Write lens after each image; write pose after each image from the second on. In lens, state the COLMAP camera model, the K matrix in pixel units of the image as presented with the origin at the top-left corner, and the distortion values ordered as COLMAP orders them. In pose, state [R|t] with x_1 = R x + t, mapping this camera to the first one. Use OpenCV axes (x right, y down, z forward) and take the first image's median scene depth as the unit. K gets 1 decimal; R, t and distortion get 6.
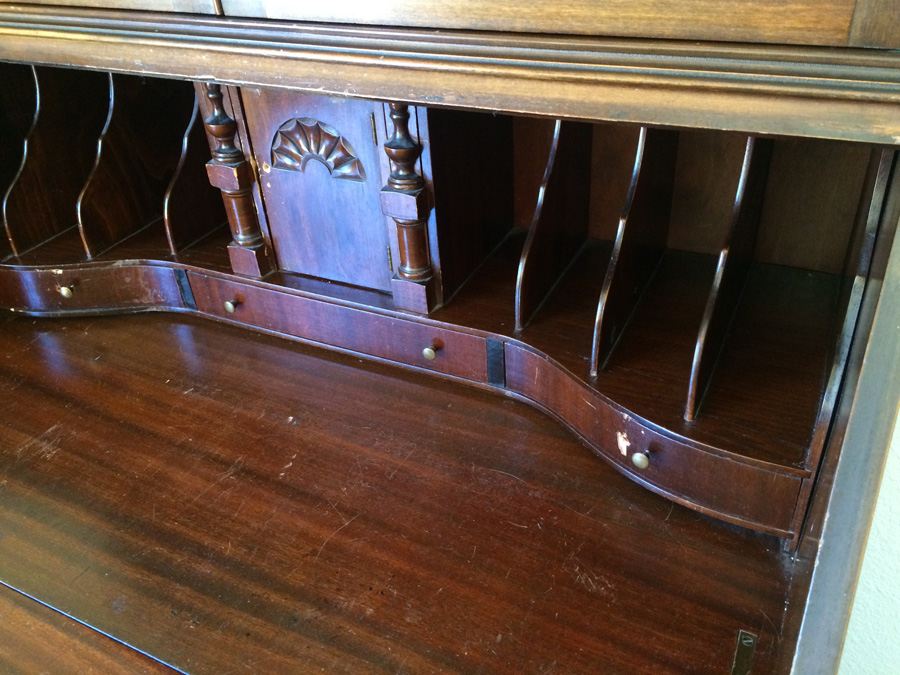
lens RADIAL K [[772.8, 0, 450.0], [0, 772.8, 337.5], [0, 0, 1]] dist [0.087512, -0.122853]
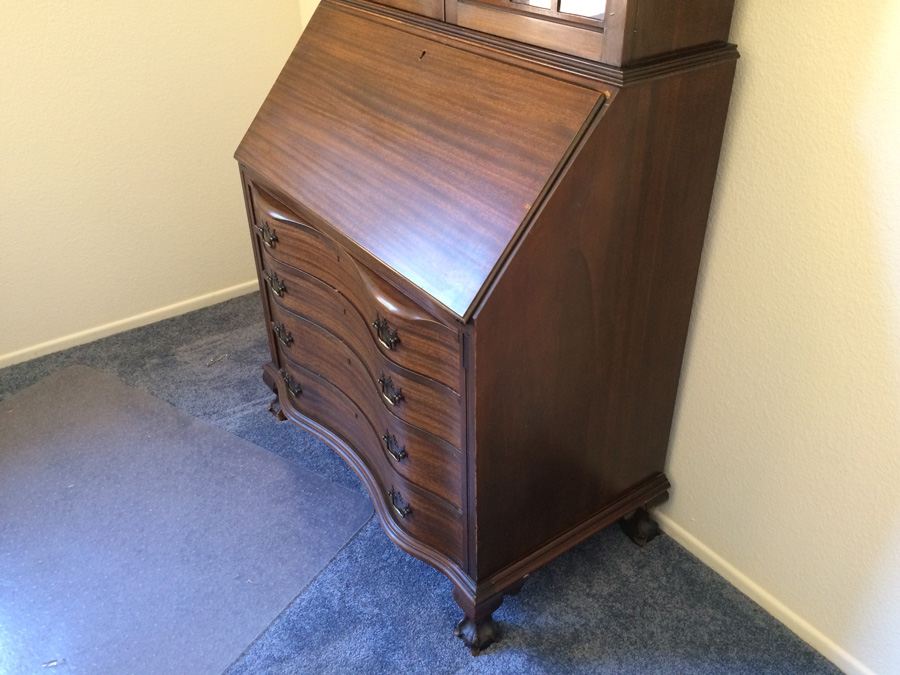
lens RADIAL K [[772.8, 0, 450.0], [0, 772.8, 337.5], [0, 0, 1]] dist [0.087512, -0.122853]
pose [[0.878892, 0.295282, -0.374642, 0.810752], [-0.298523, 0.953047, 0.050842, 0.365477], [0.372064, 0.067155, 0.925774, -1.072009]]
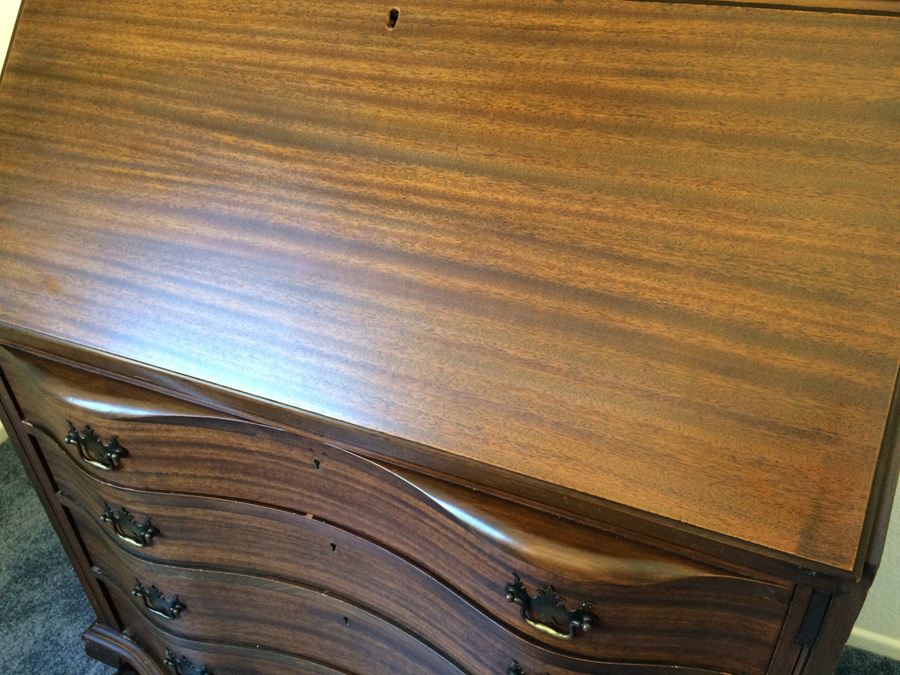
lens RADIAL K [[772.8, 0, 450.0], [0, 772.8, 337.5], [0, 0, 1]] dist [0.087512, -0.122853]
pose [[0.999145, -0.000018, 0.041344, -0.232579], [-0.000786, 0.999811, 0.019433, 0.162340], [-0.041337, -0.019449, 0.998956, -0.227456]]
